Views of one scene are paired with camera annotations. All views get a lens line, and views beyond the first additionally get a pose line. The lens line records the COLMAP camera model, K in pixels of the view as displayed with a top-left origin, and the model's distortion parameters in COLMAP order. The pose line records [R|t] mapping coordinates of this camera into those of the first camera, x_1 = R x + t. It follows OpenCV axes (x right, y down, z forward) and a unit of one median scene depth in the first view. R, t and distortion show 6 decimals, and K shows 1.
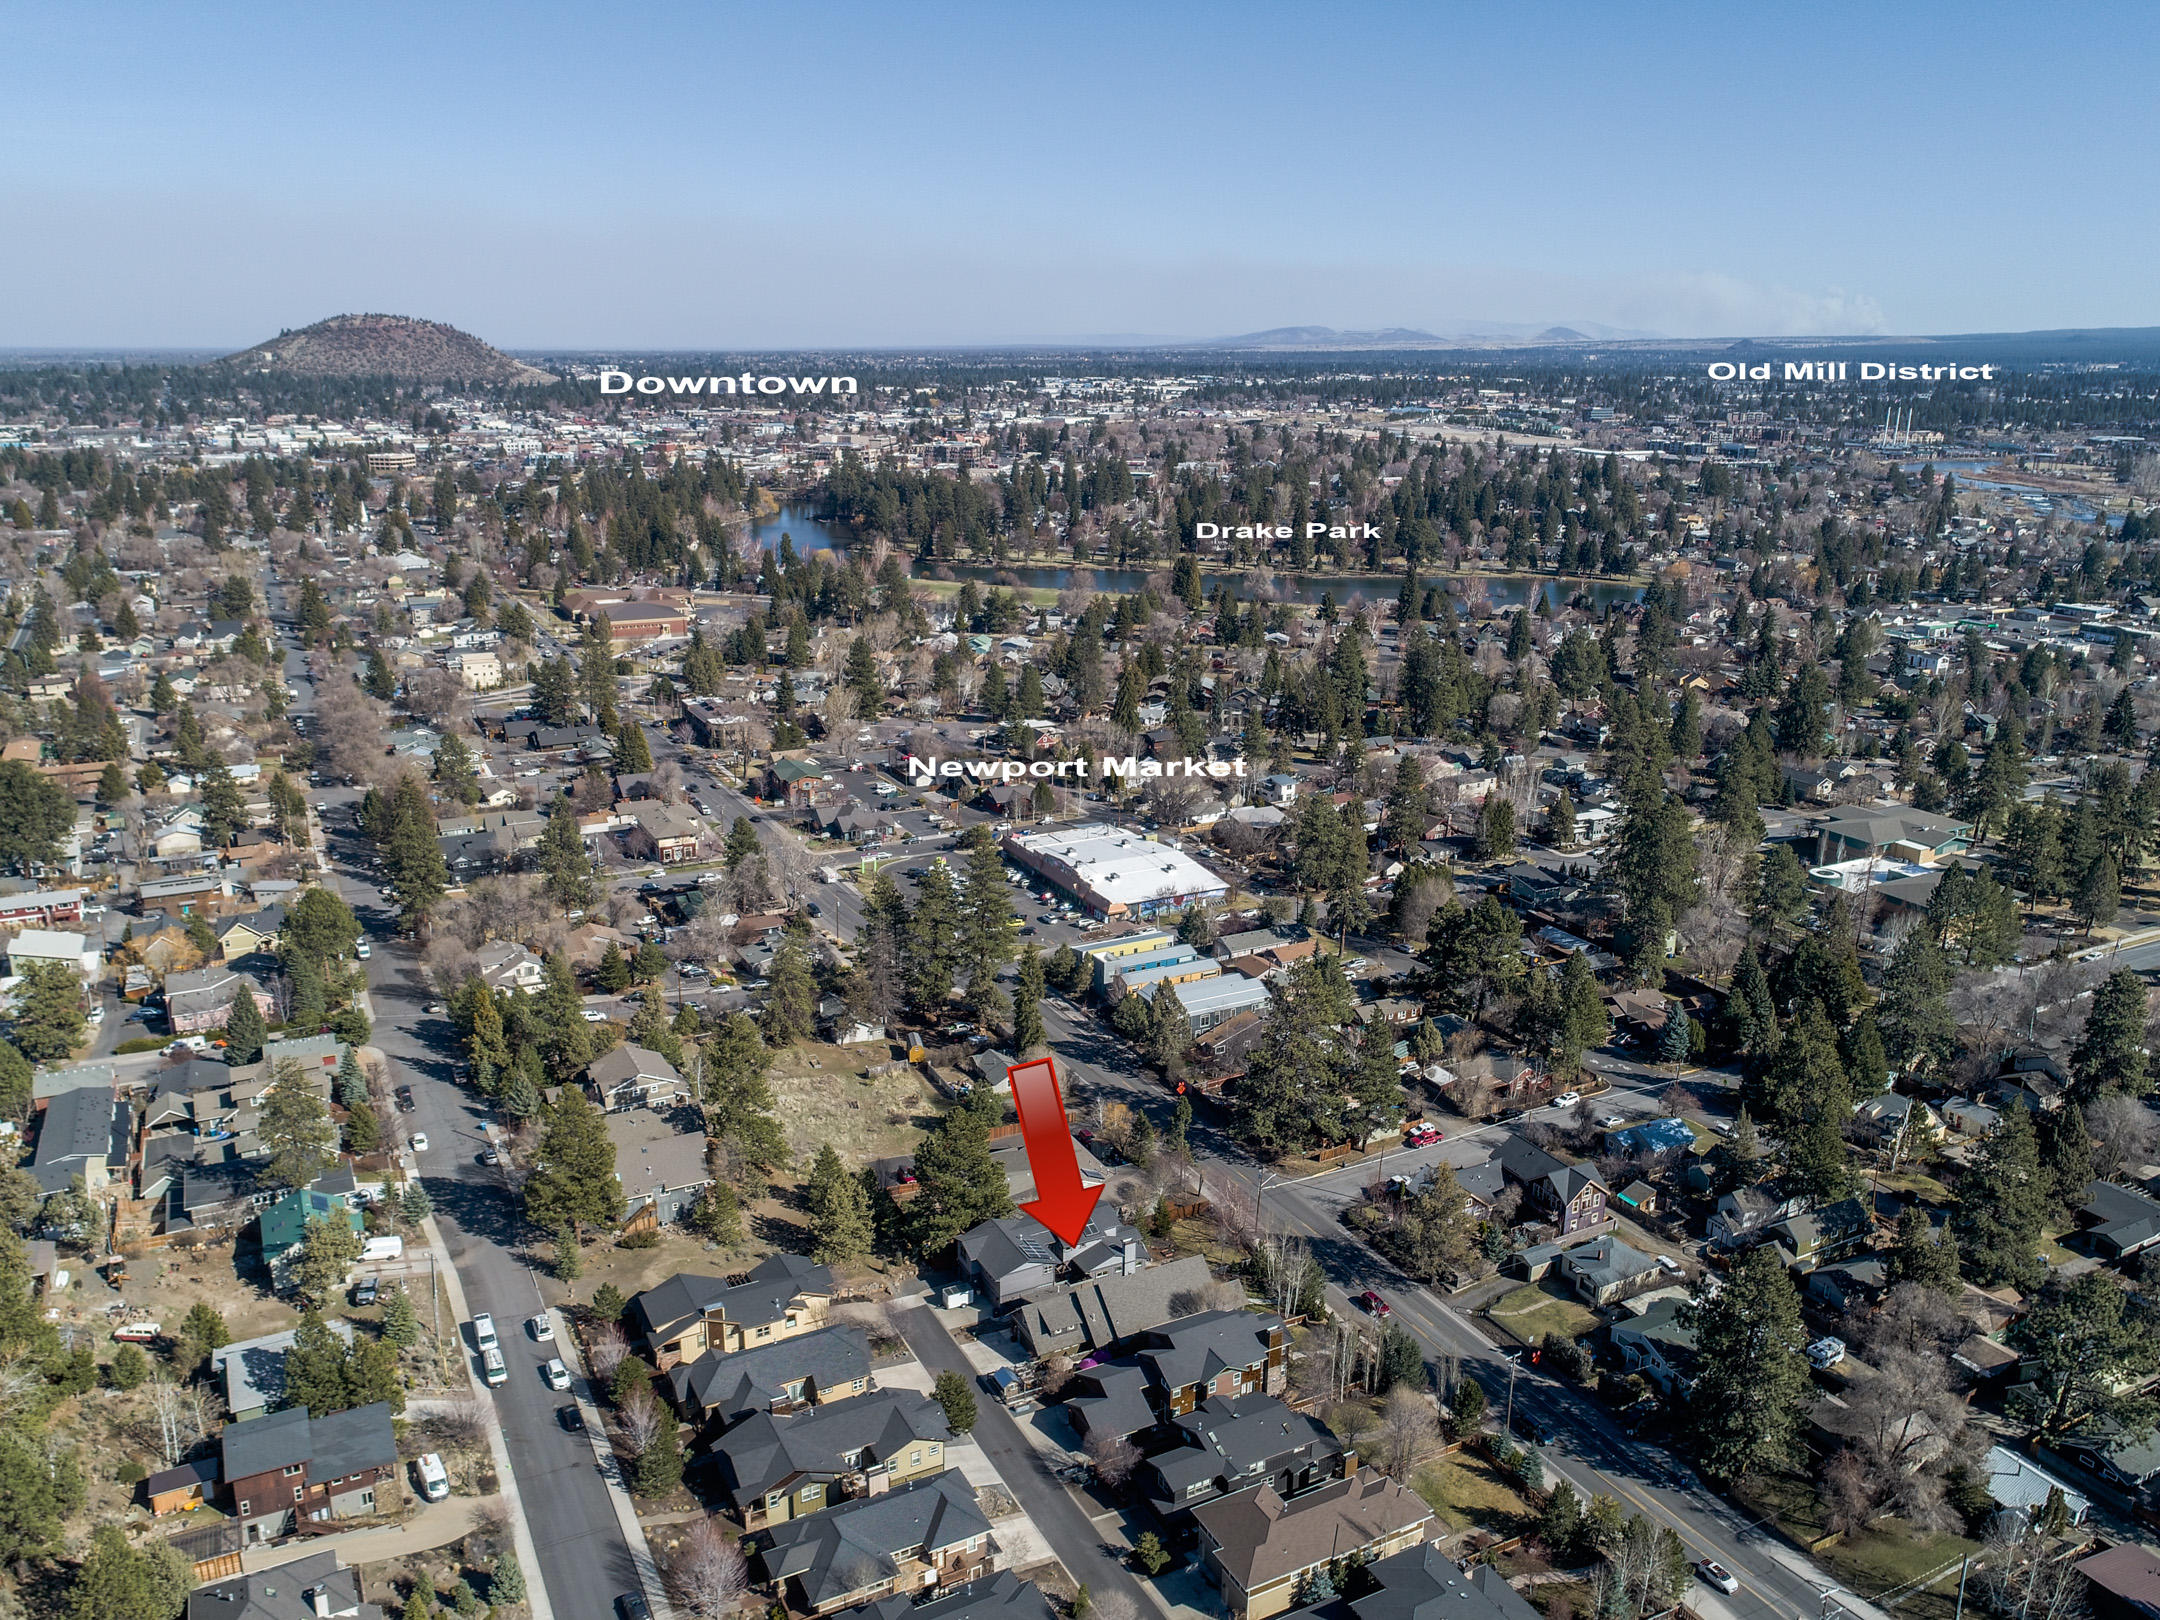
lens RADIAL K [[1631.0, 0, 1080.0], [0, 1631.0, 810.0], [0, 0, 1]] dist [0.000347, -0.002821]
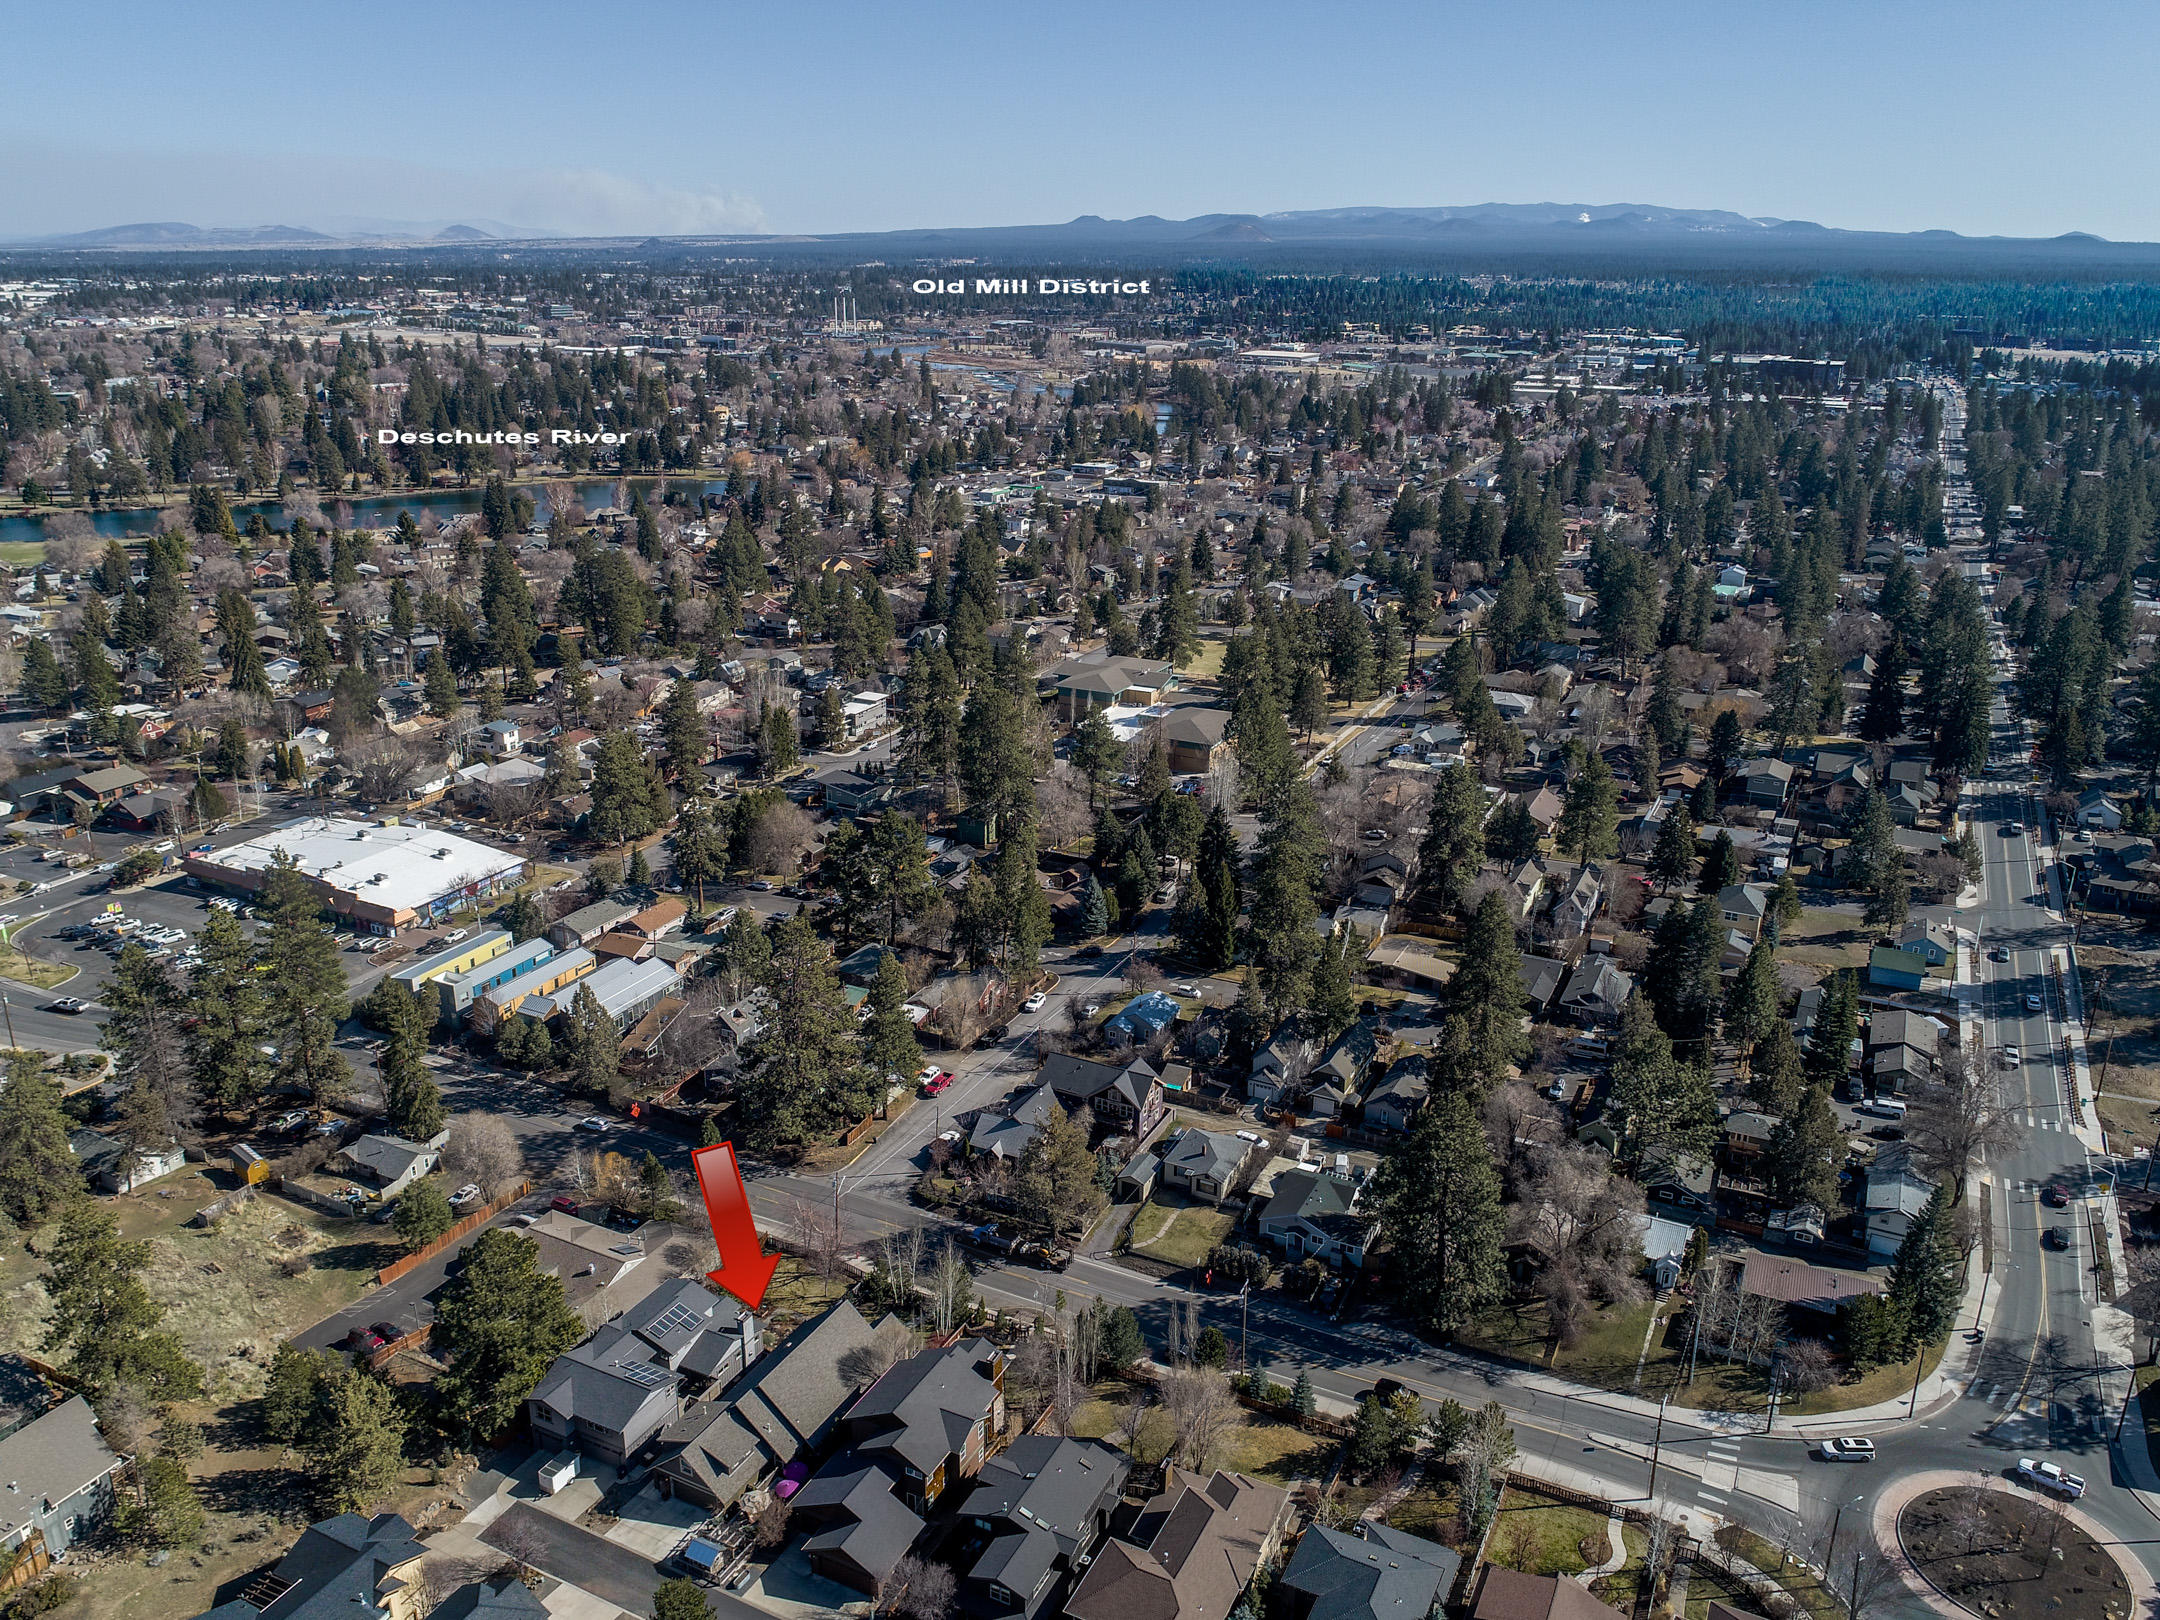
lens RADIAL K [[1631.0, 0, 1080.0], [0, 1631.0, 810.0], [0, 0, 1]] dist [0.000347, -0.002821]
pose [[0.811068, -0.192299, 0.552440, -0.136747], [0.161436, 0.981327, 0.104577, -0.019998], [-0.562234, 0.004364, 0.826967, 0.151382]]
